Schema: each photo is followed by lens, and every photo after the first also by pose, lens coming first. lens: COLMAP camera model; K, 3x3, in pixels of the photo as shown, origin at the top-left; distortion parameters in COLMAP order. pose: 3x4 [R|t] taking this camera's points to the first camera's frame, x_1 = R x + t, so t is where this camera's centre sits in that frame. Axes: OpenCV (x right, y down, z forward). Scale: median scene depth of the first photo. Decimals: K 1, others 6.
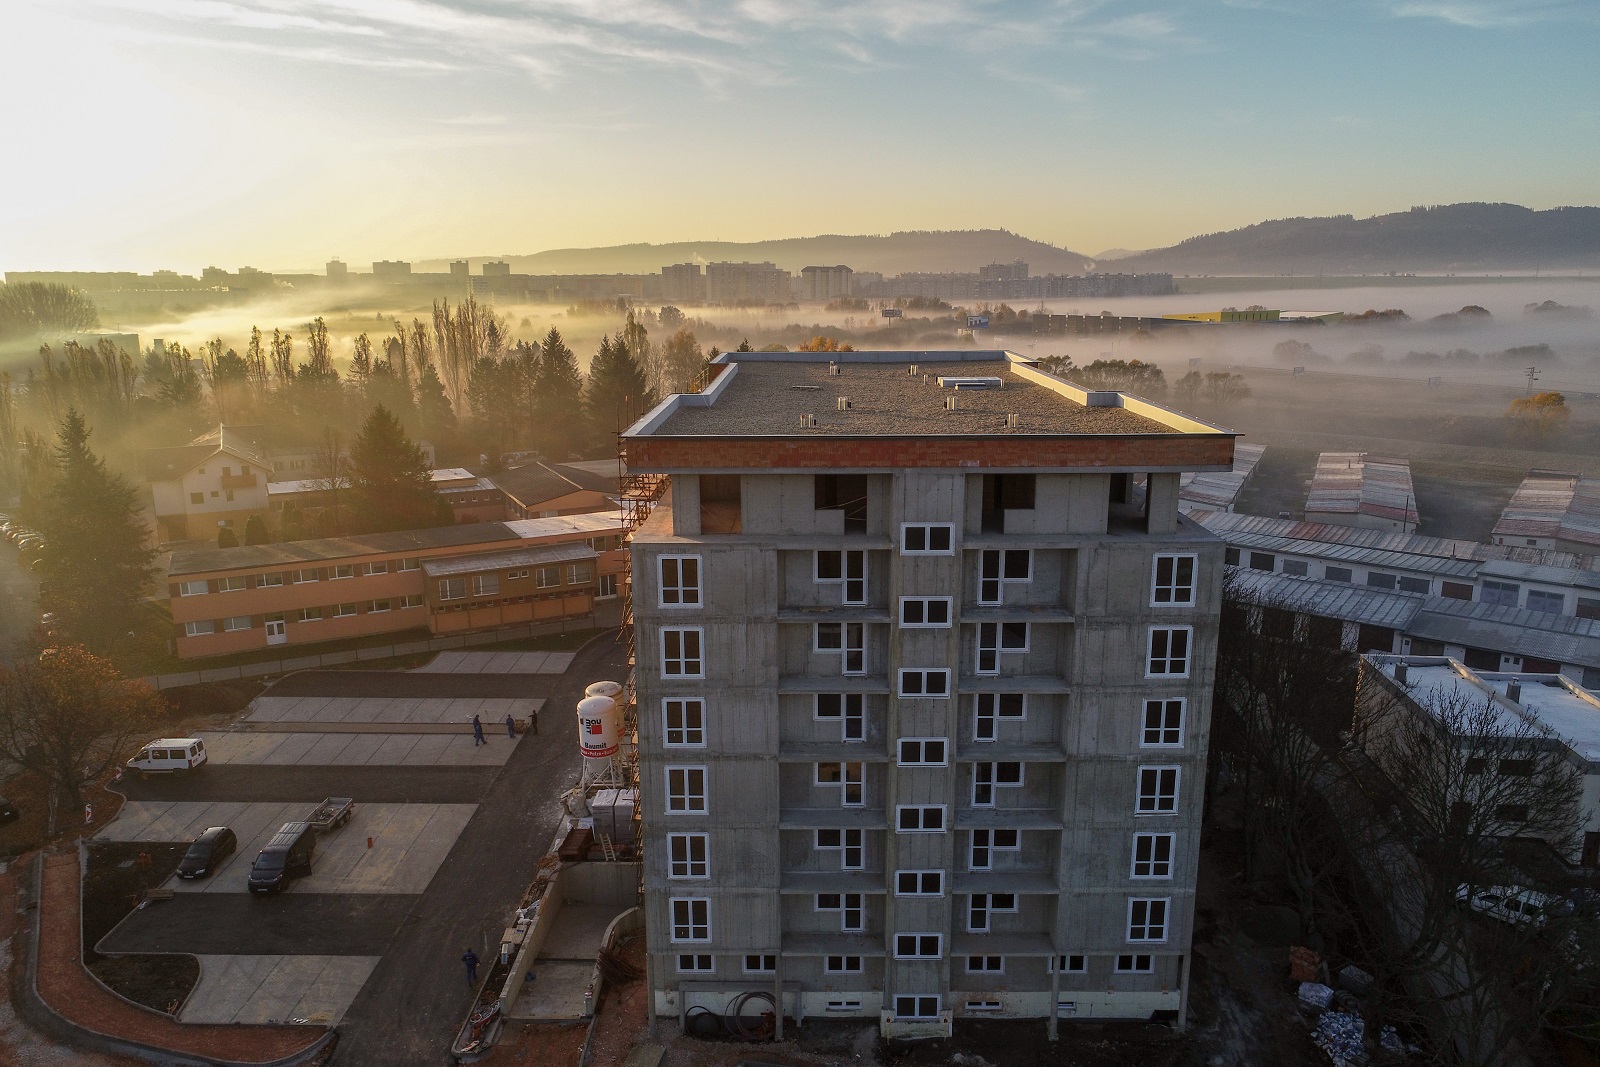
lens RADIAL K [[1099.0, 0, 800.0], [0, 1099.0, 533.5], [0, 0, 1]] dist [0.002086, -0.003879]
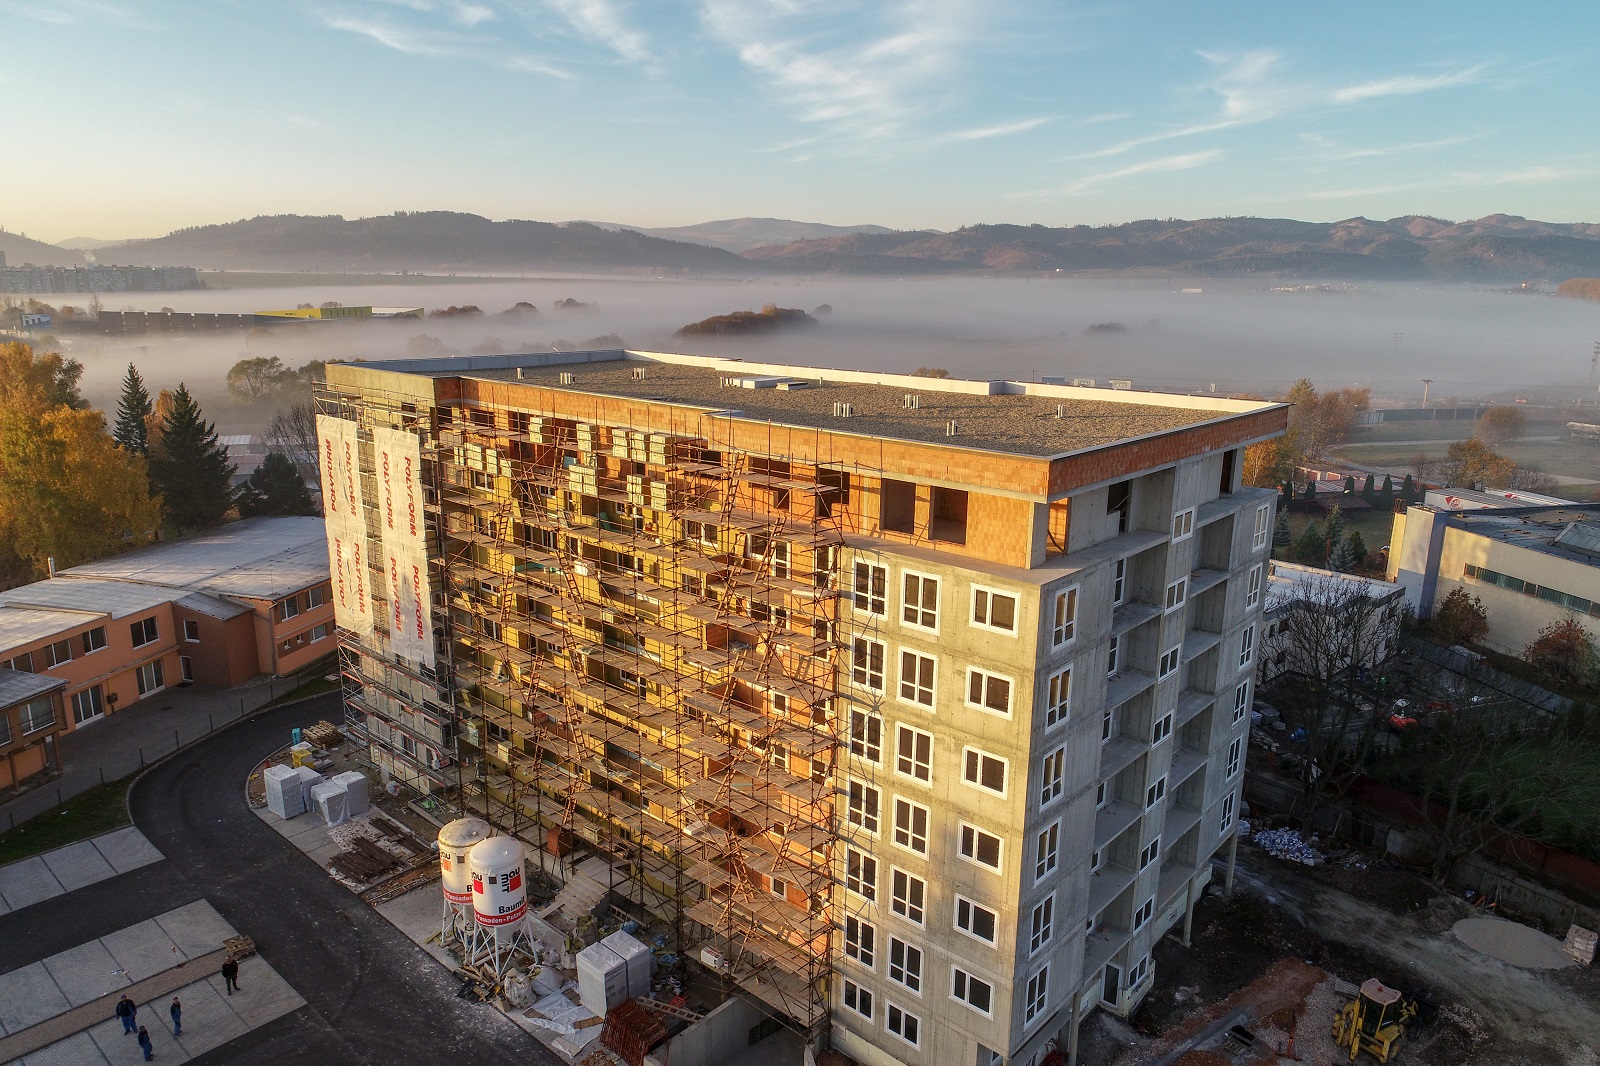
lens RADIAL K [[1072.1, 0, 800.0], [0, 1072.1, 533.0], [0, 0, 1]] dist [-0.002765, -0.002931]
pose [[0.652983, -0.157344, 0.740849, -0.806136], [0.151144, 0.985578, 0.076102, -0.110623], [-0.742138, 0.062281, 0.667347, 0.540955]]
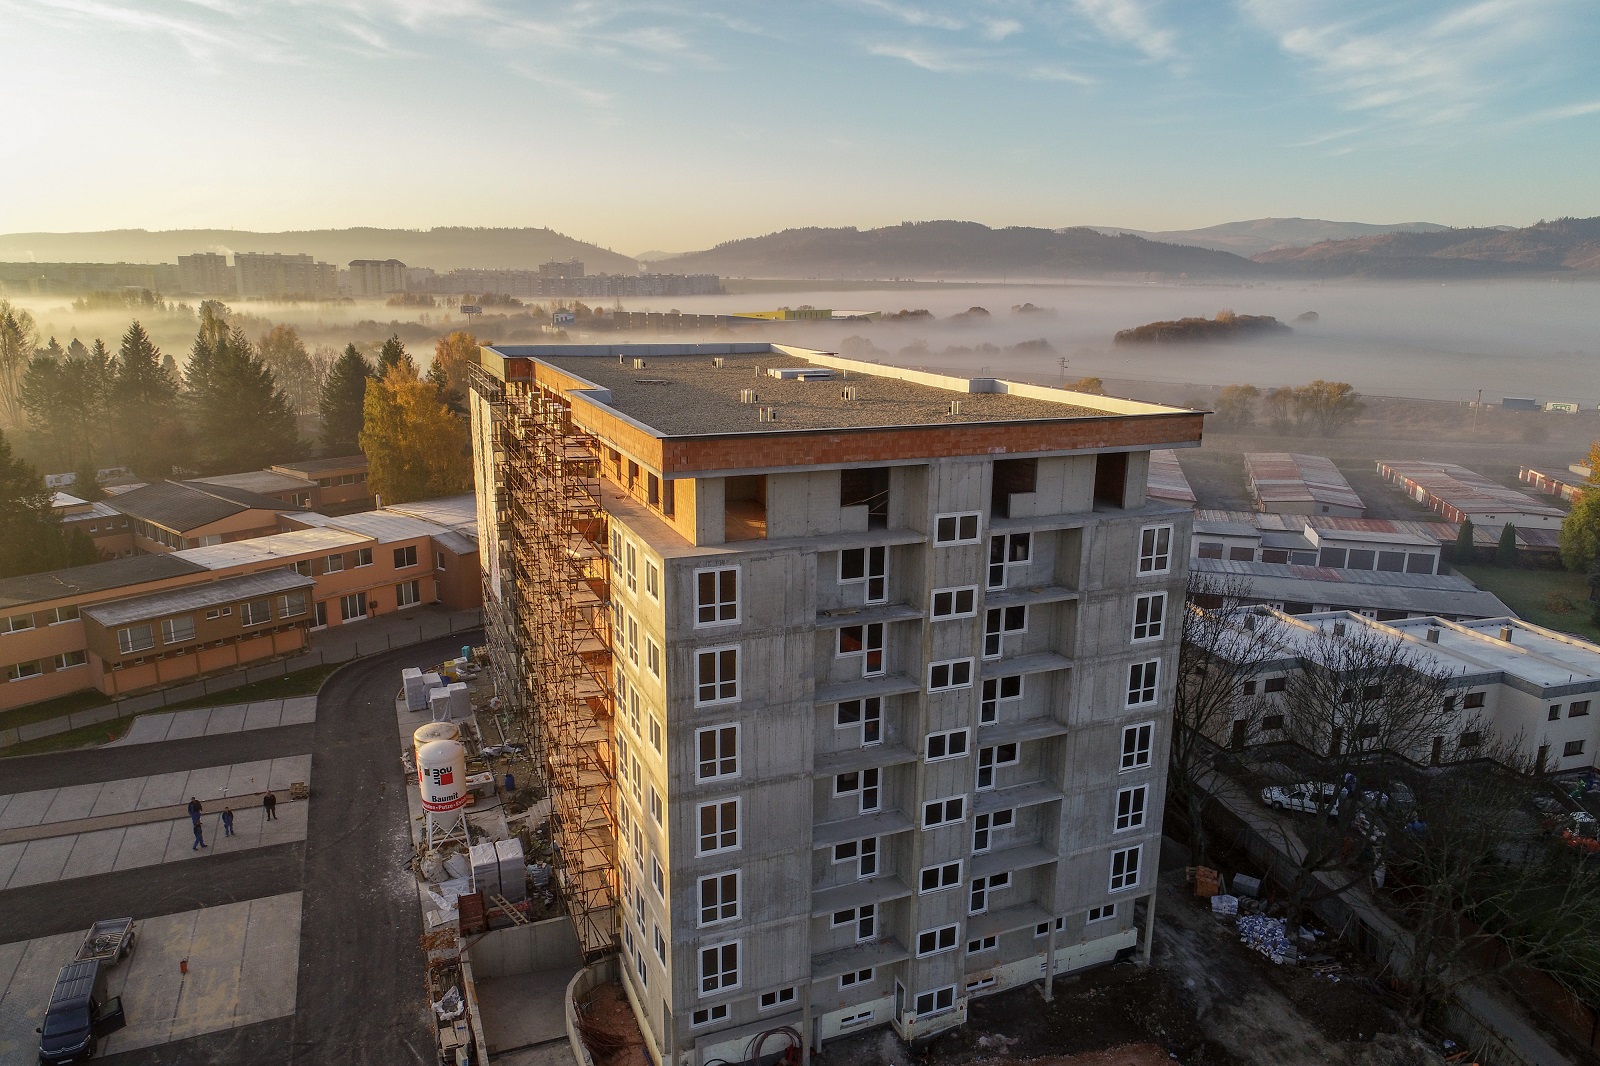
lens RADIAL K [[1068.8, 0, 800.0], [0, 1068.8, 533.0], [0, 0, 1]] dist [-0.001450, -0.001046]
pose [[0.917784, -0.074571, 0.390015, -0.355465], [0.071965, 0.997179, 0.021314, -0.020072], [-0.390504, 0.008506, 0.920562, 0.159759]]
